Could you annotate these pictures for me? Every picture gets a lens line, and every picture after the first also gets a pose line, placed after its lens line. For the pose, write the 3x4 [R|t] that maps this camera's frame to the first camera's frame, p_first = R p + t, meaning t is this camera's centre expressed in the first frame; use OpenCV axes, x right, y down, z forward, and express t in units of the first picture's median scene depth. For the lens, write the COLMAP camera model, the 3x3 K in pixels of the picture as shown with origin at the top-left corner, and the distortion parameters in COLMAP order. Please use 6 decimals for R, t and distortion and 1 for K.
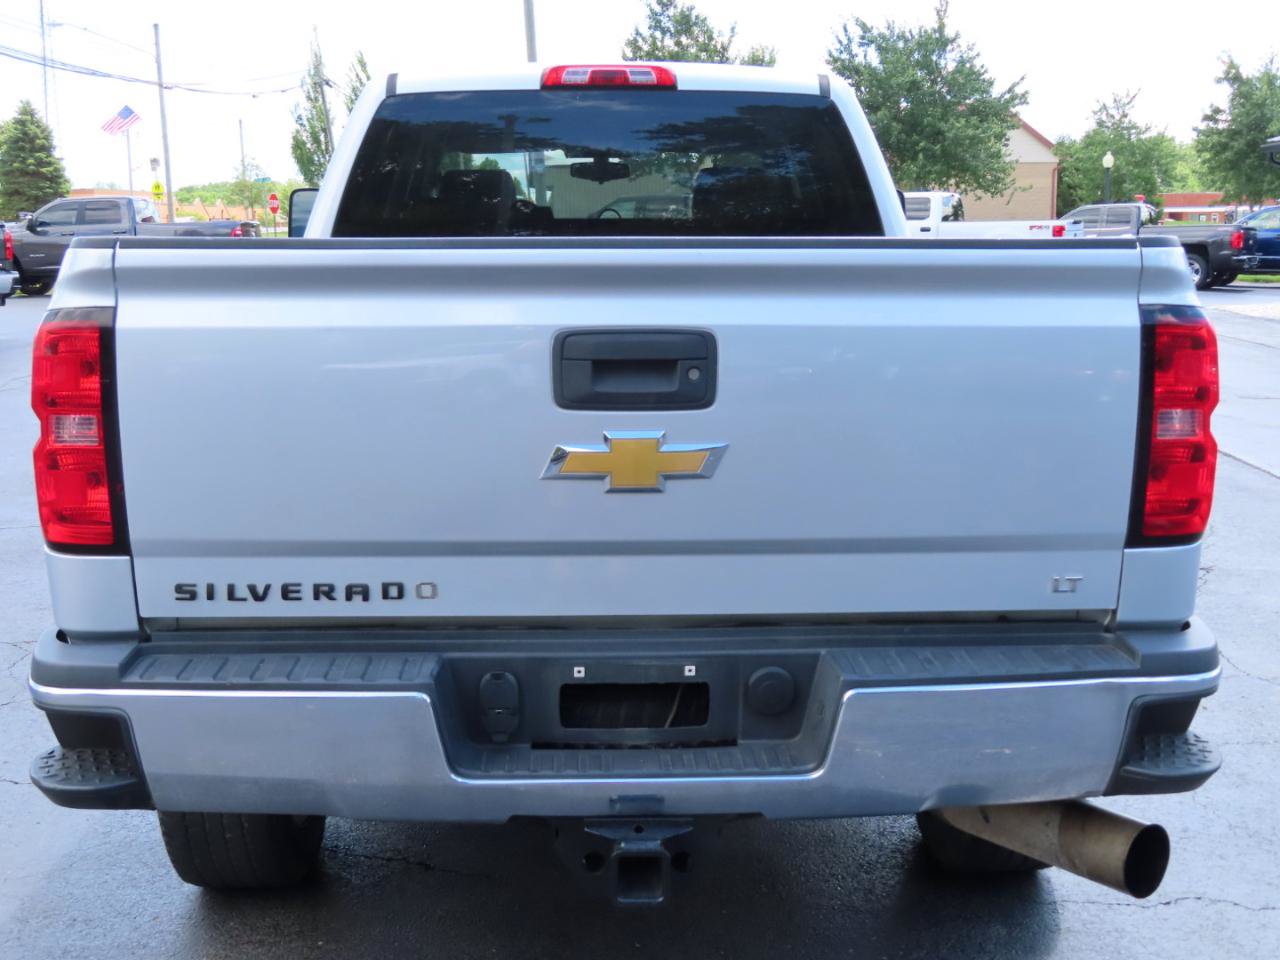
lens RADIAL K [[1693.7, 0, 640.0], [0, 1693.7, 480.0], [0, 0, 1]] dist [-0.064434, -0.024810]
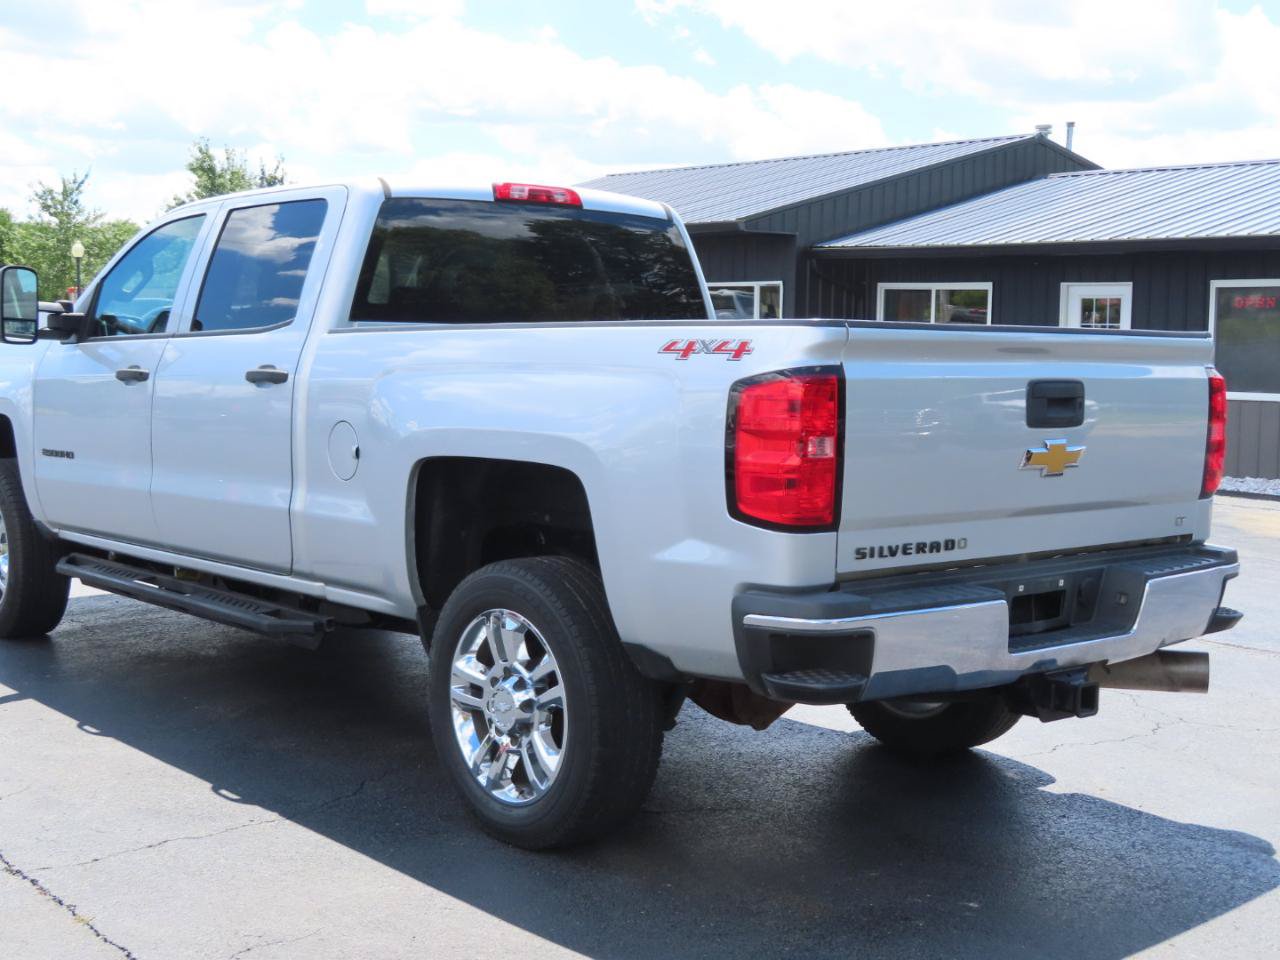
lens RADIAL K [[1693.7, 0, 640.0], [0, 1693.7, 480.0], [0, 0, 1]] dist [-0.064434, -0.024810]
pose [[0.798905, -0.037221, 0.600304, -1.322202], [0.066881, 0.997391, -0.027164, 0.028573], [-0.597727, 0.061851, 0.799310, -0.095070]]
